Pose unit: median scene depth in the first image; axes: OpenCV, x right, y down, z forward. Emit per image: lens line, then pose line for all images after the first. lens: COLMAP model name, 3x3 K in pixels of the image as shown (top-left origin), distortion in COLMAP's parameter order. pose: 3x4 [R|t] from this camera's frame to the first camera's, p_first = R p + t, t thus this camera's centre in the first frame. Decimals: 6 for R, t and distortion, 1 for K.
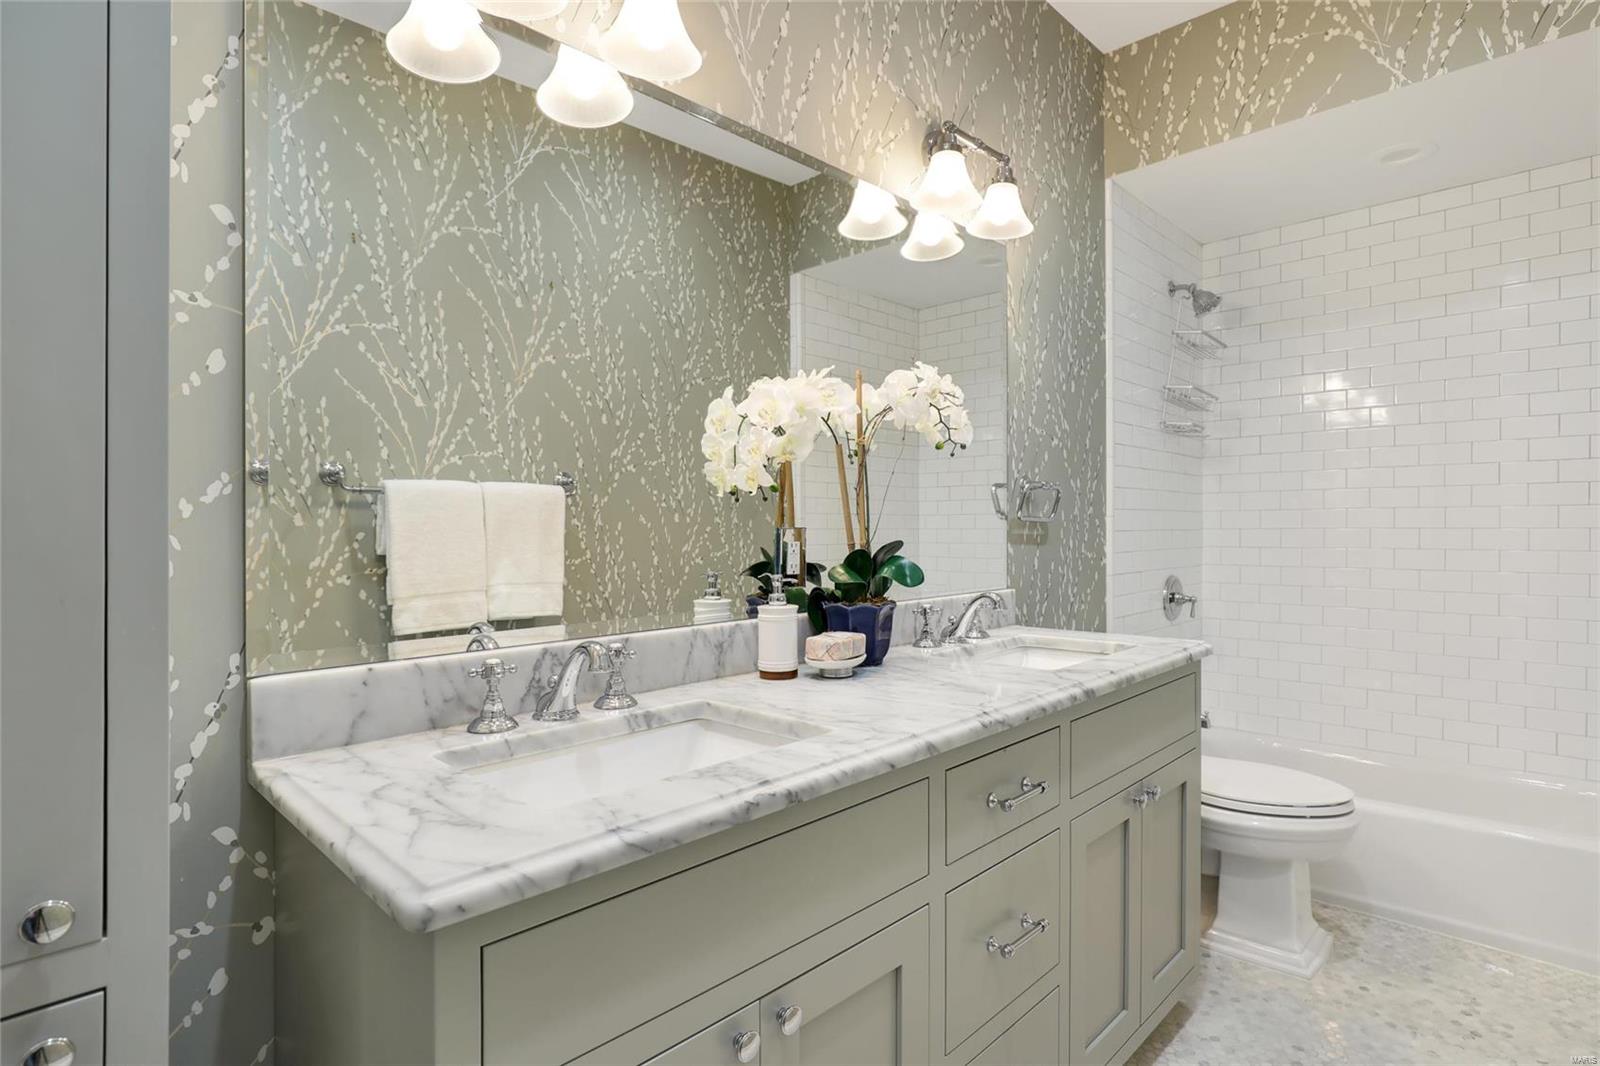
lens RADIAL K [[817.6, 0, 810.5], [0, 817.6, 536.5], [0, 0, 1]] dist [-0.021735, 0.006938]
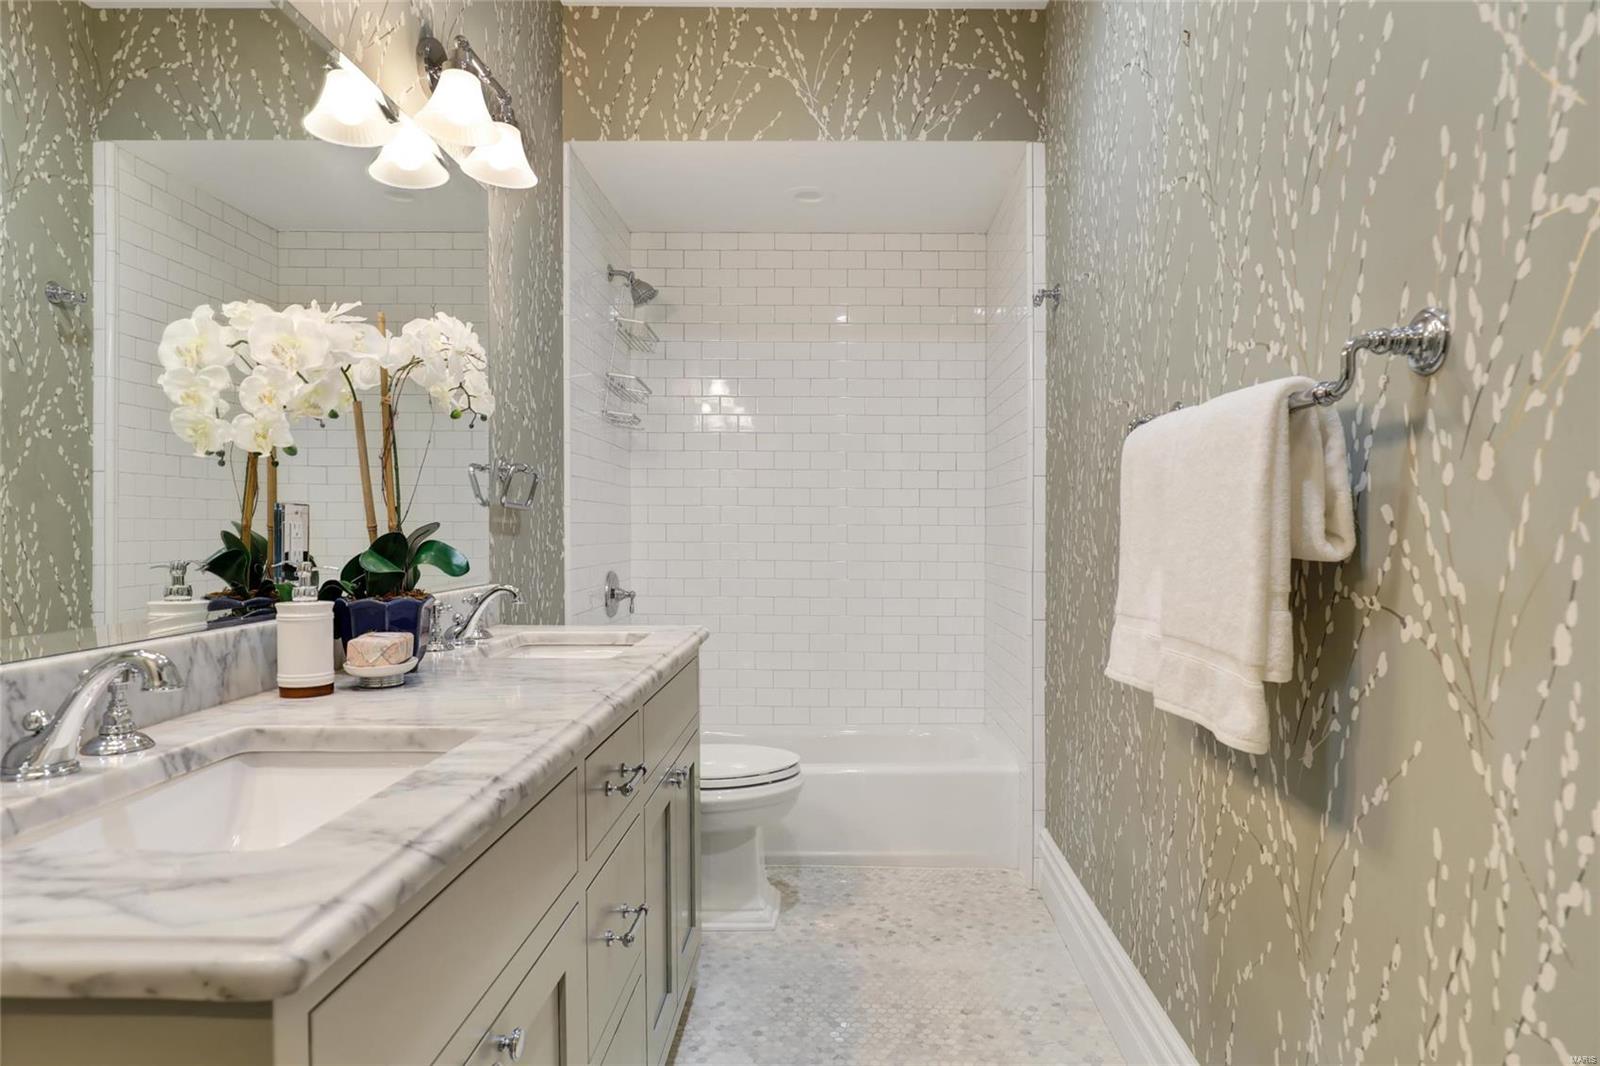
lens RADIAL K [[952.7, 0, 838.7], [0, 952.7, 534.8], [0, 0, 1]] dist [0.000162, 0.000566]
pose [[0.724748, 0.005957, 0.688988, -0.208053], [-0.002339, 0.999978, -0.006185, 0.017820], [-0.689010, 0.002871, 0.724746, -0.000595]]
